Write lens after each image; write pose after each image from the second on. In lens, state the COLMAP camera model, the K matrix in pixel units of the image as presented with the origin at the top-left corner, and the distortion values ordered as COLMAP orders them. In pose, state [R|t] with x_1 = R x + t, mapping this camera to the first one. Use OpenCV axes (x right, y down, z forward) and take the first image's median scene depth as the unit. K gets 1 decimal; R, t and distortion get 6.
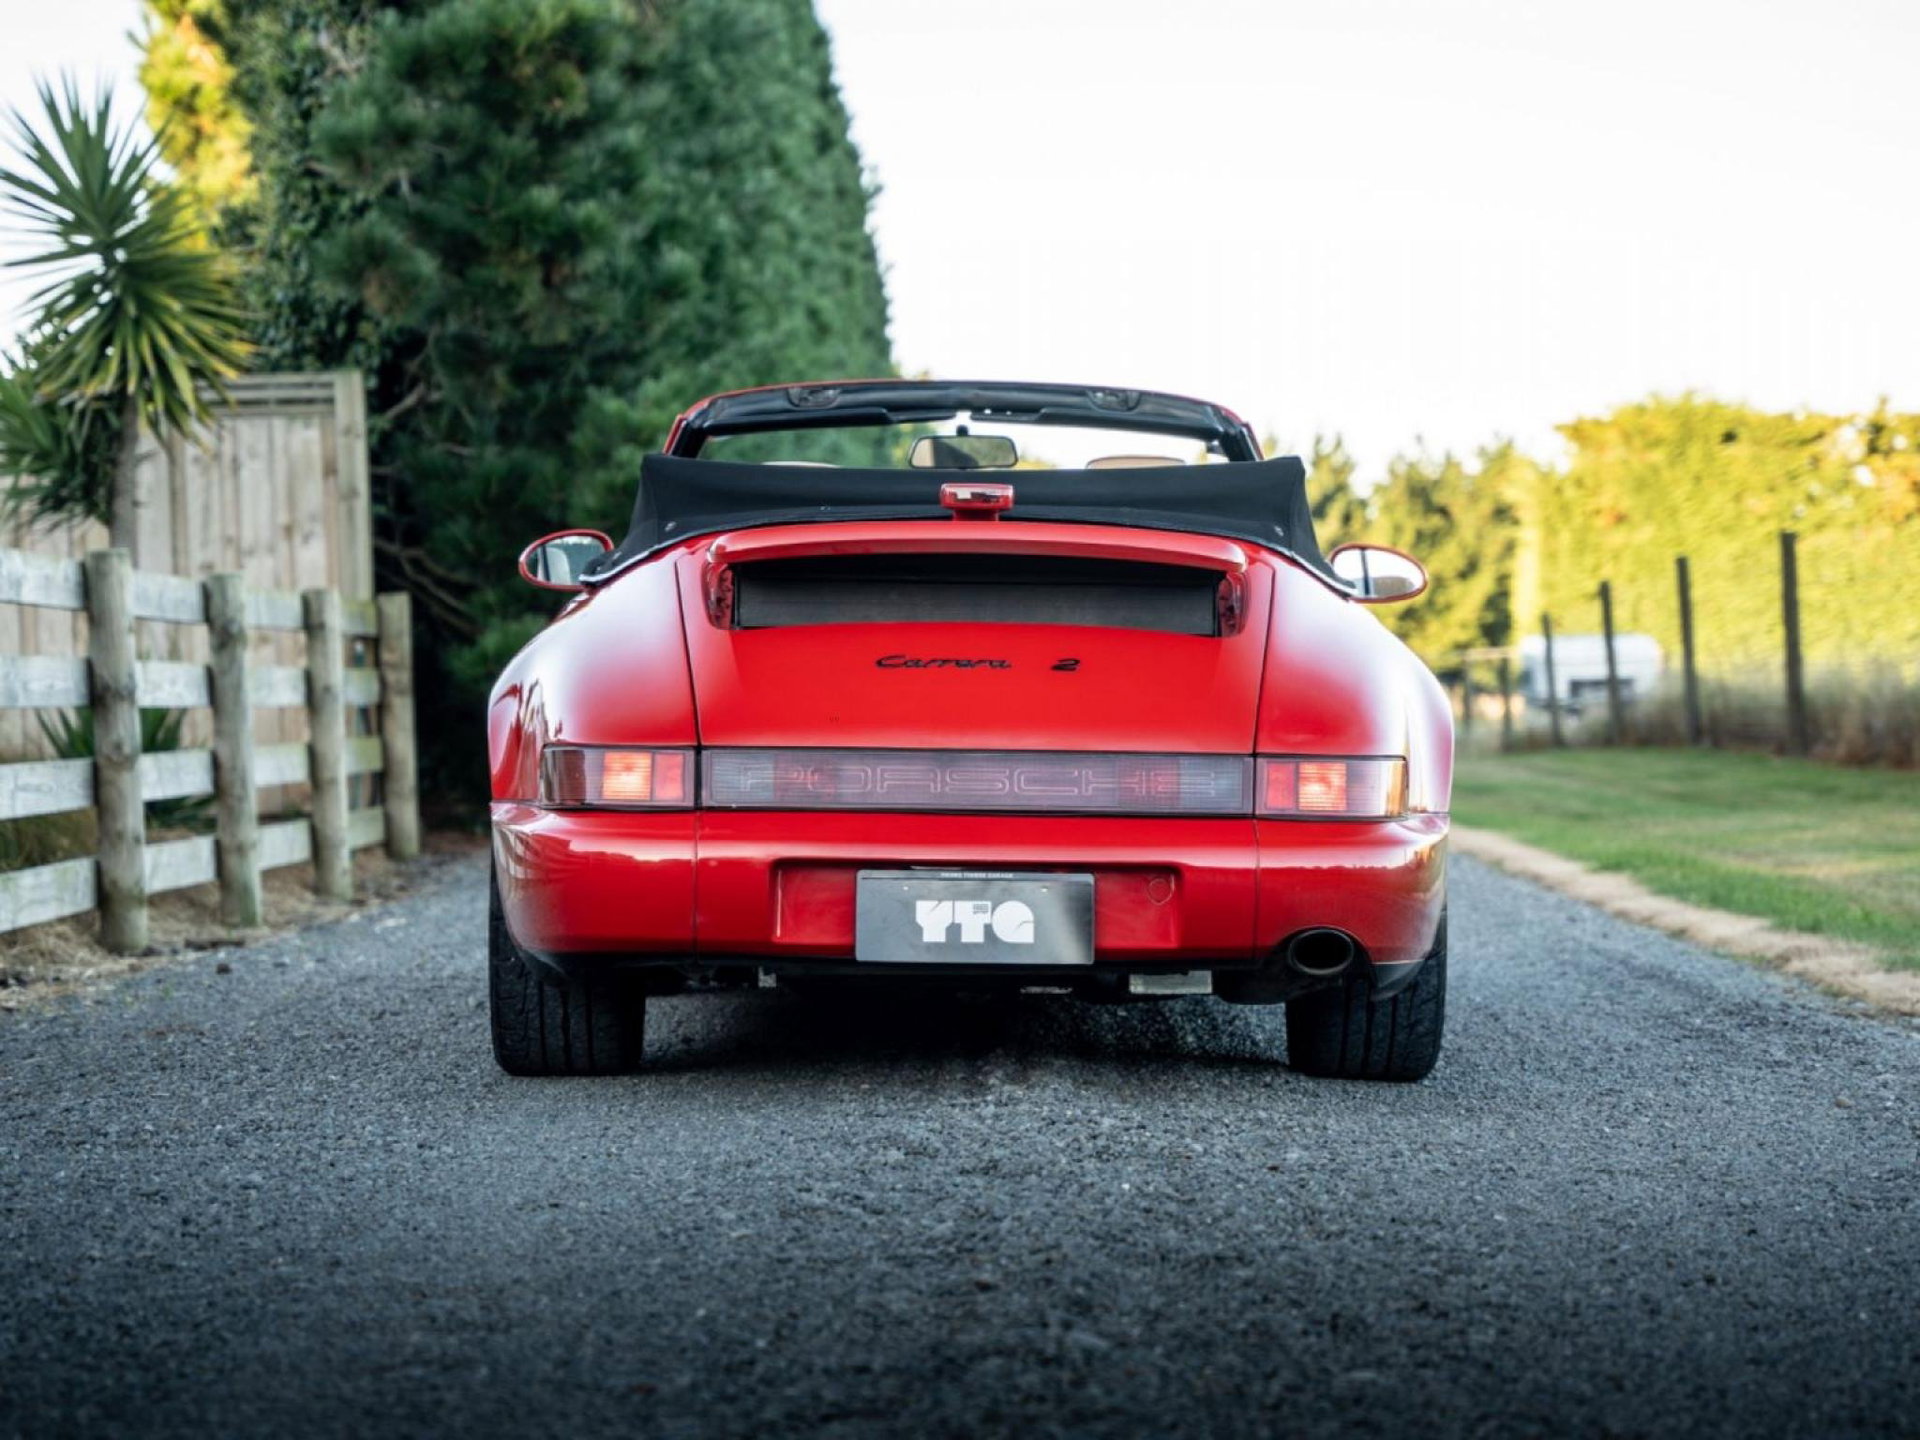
lens RADIAL K [[4942.4, 0, 903.7], [0, 4942.4, 711.0], [0, 0, 1]] dist [0.311045, 0.000000]
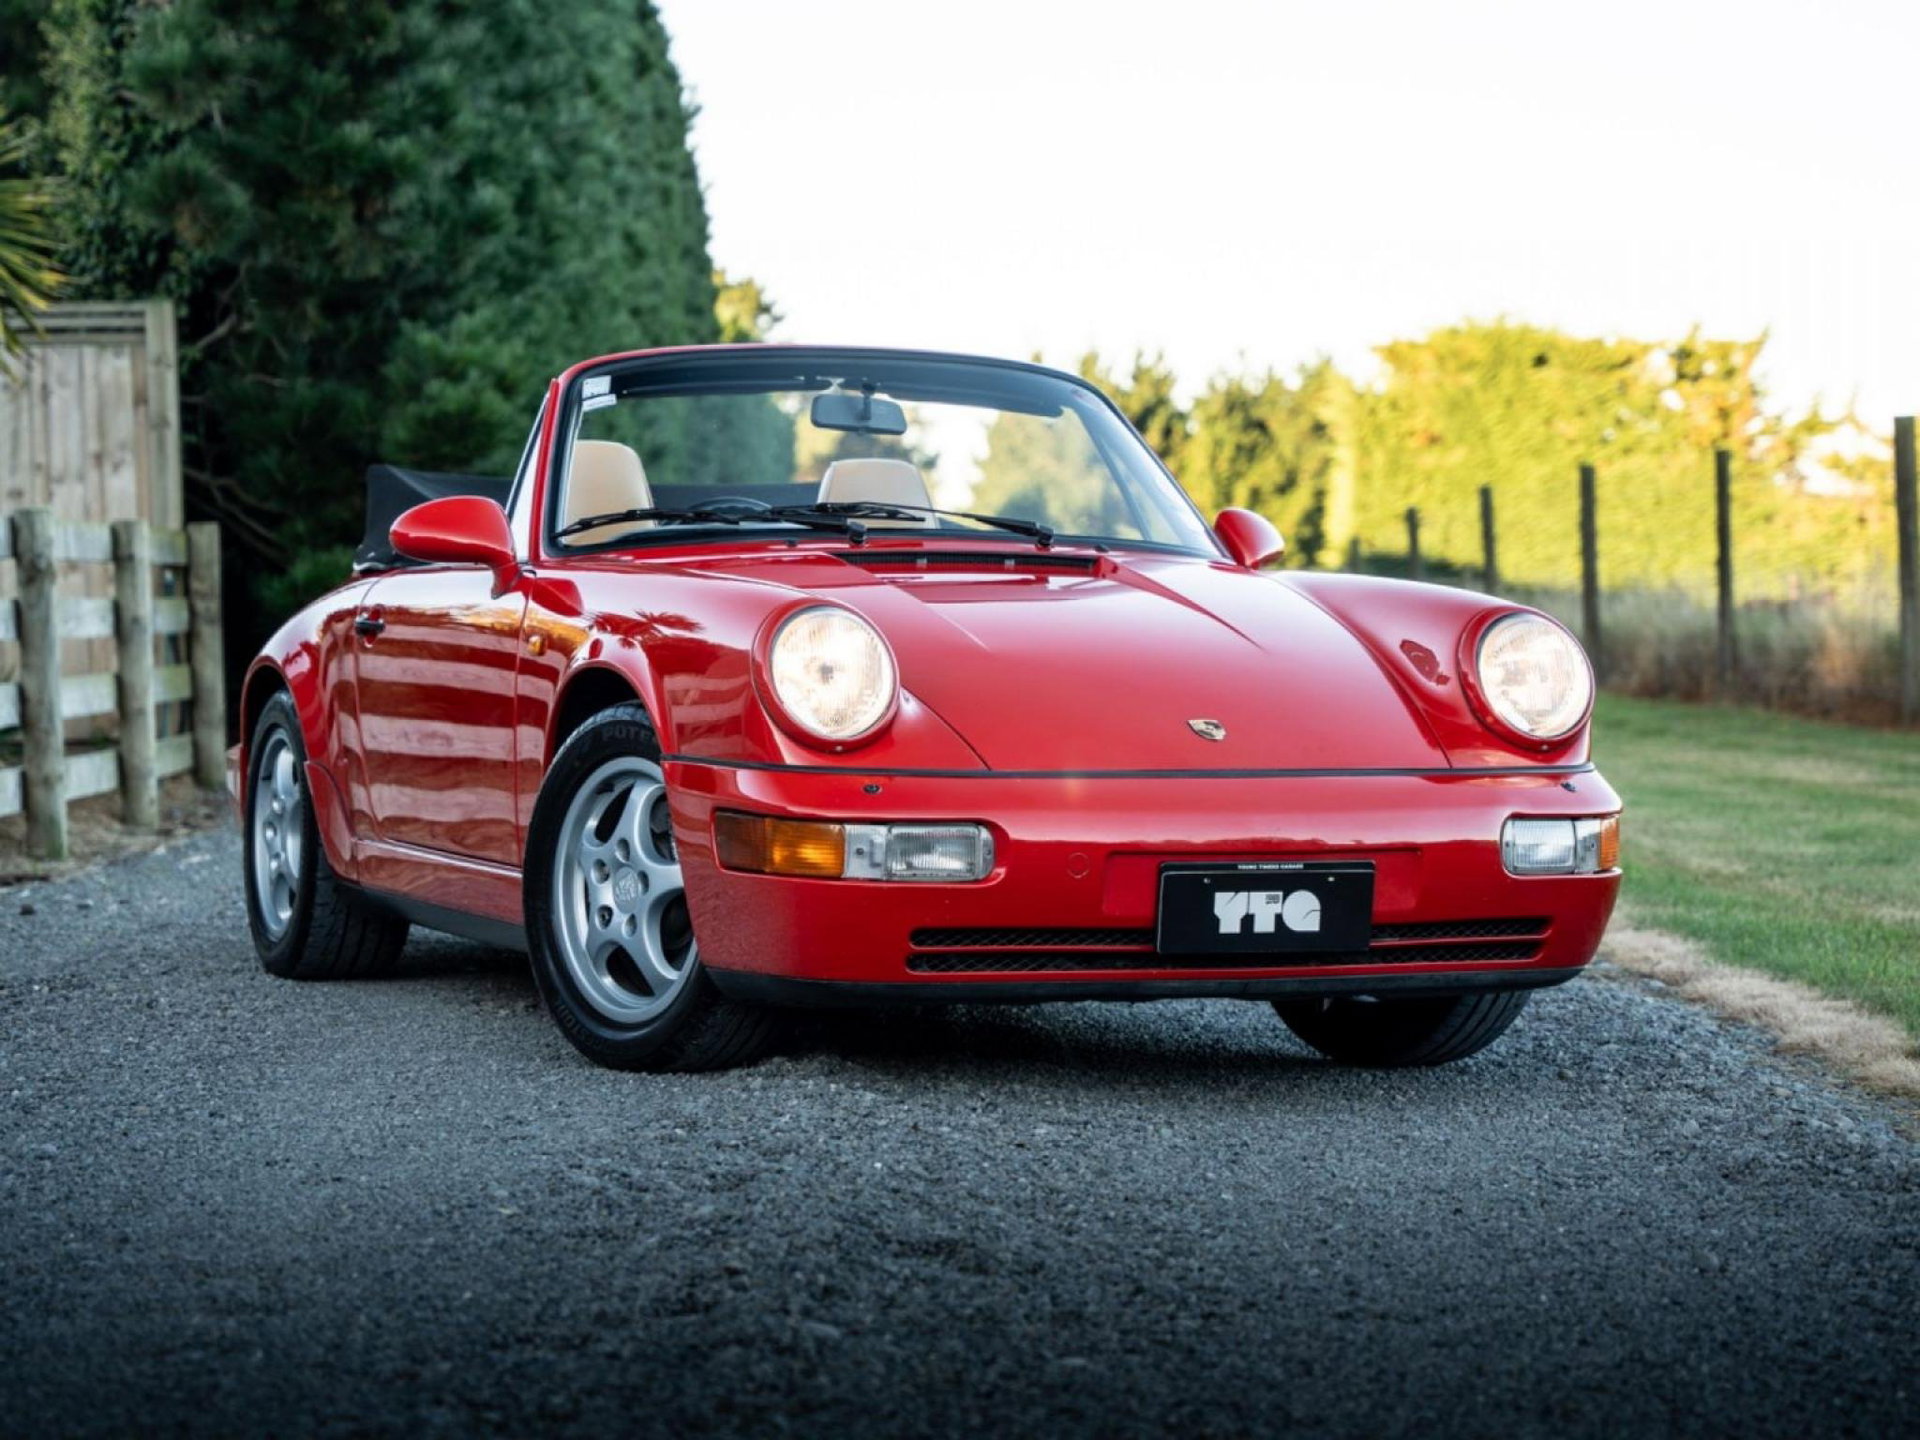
lens RADIAL K [[4942.4, 0, 921.1], [0, 4942.4, 713.7], [0, 0, 1]] dist [0.311045, 0.000000]
pose [[0.999148, 0.010999, 0.039767, 0.004032], [-0.011771, 0.999746, 0.019225, -0.008122], [-0.039546, -0.019677, 0.999024, -0.022525]]
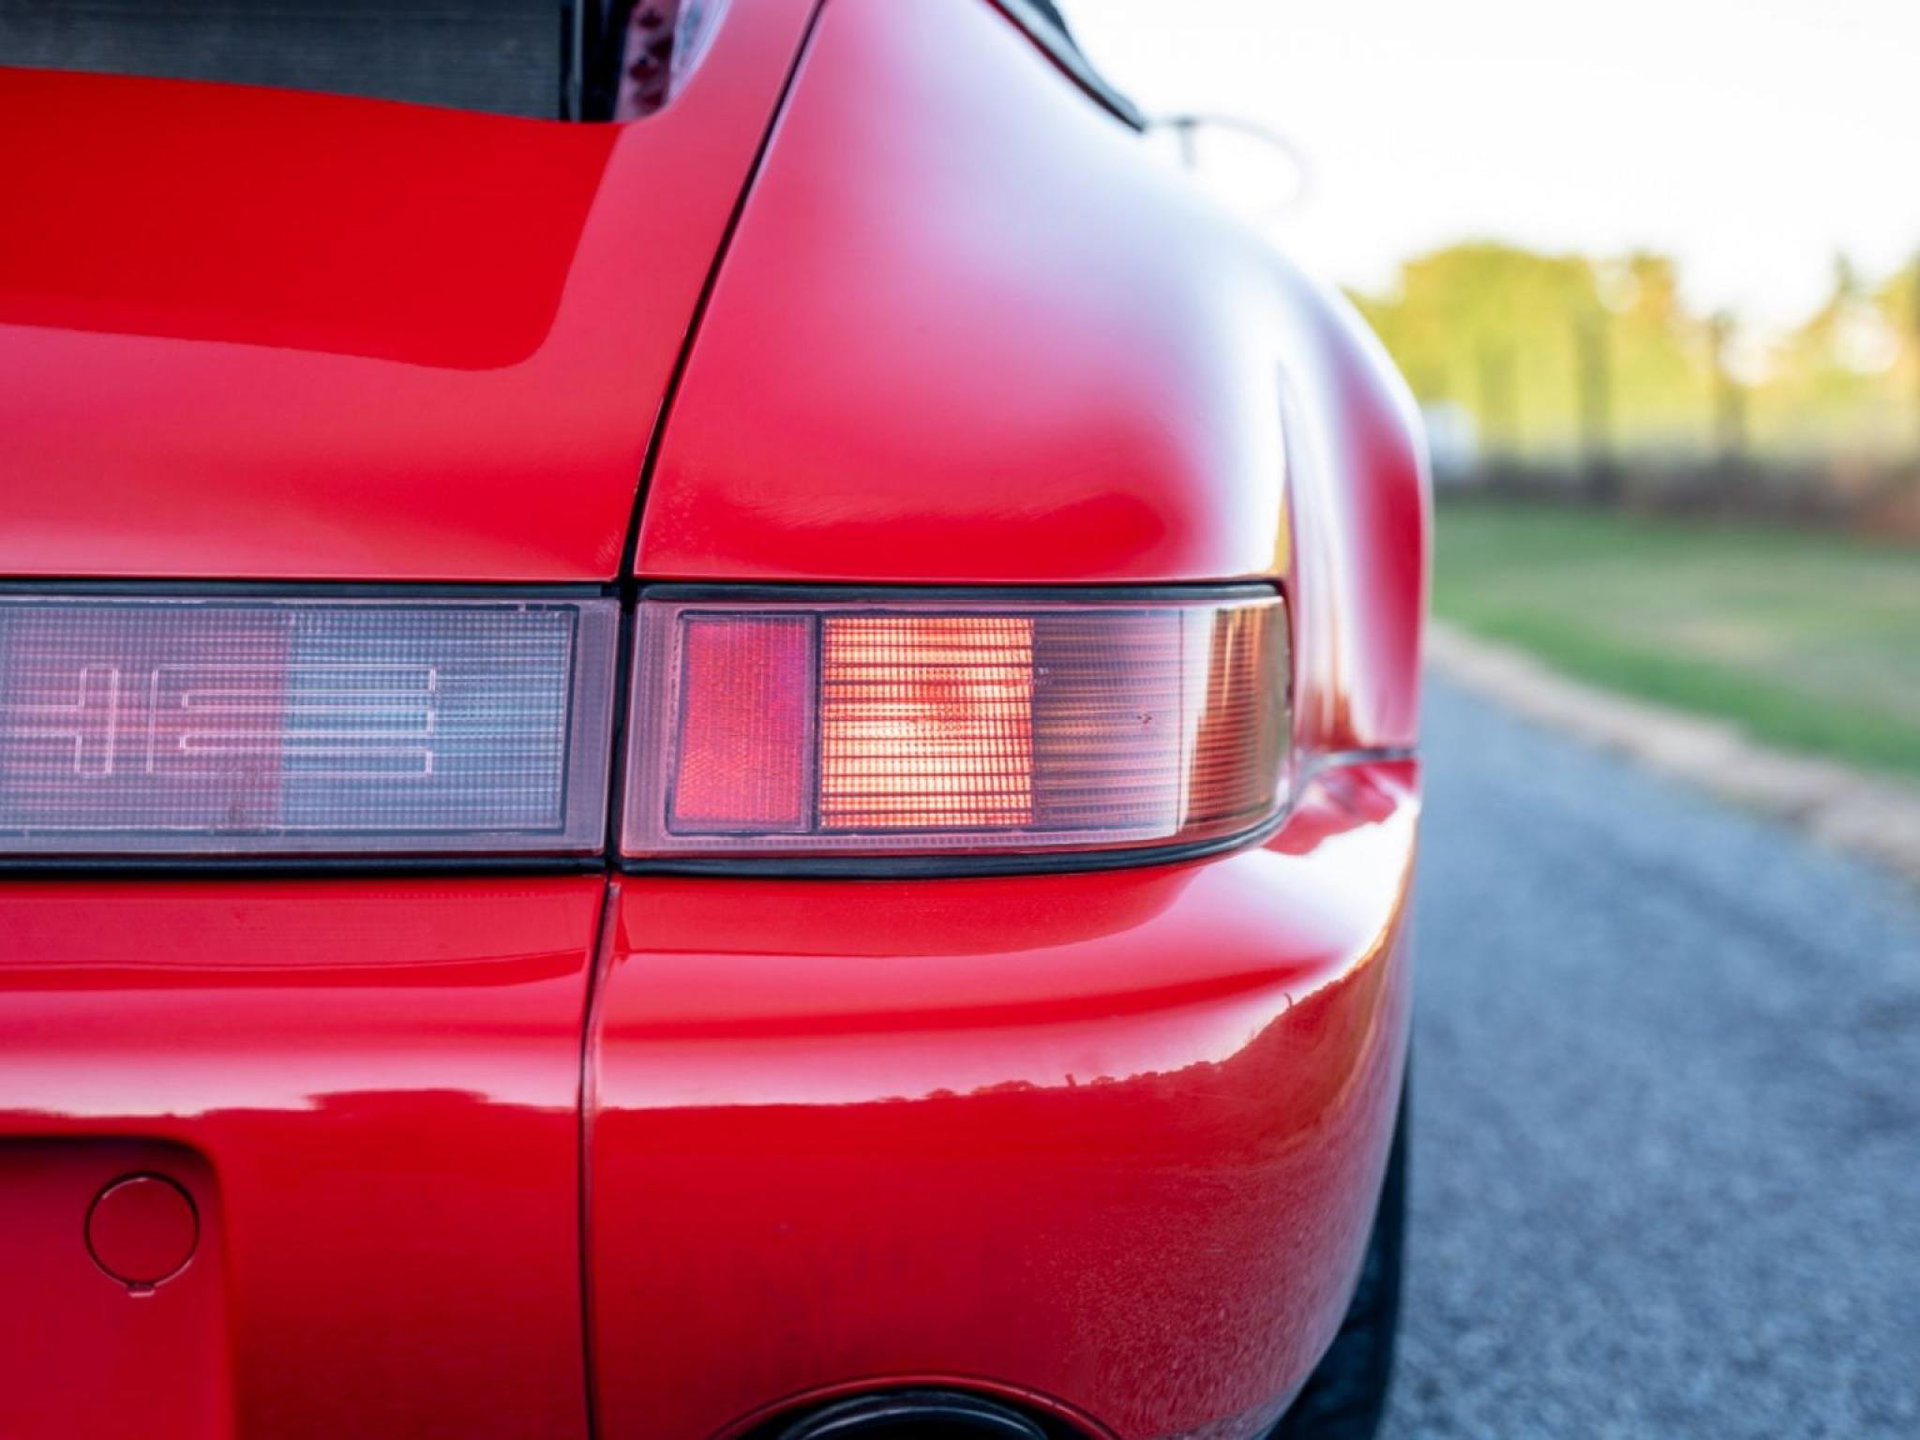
lens RADIAL K [[4942.4, 0, 954.7], [0, 4942.4, 719.6], [0, 0, 1]] dist [0.311045, 0.000000]
pose [[0.998955, 0.001051, 0.045687, 0.038076], [-0.003312, 0.998771, 0.049457, 0.001832], [-0.045579, -0.049557, 0.997731, 0.389173]]
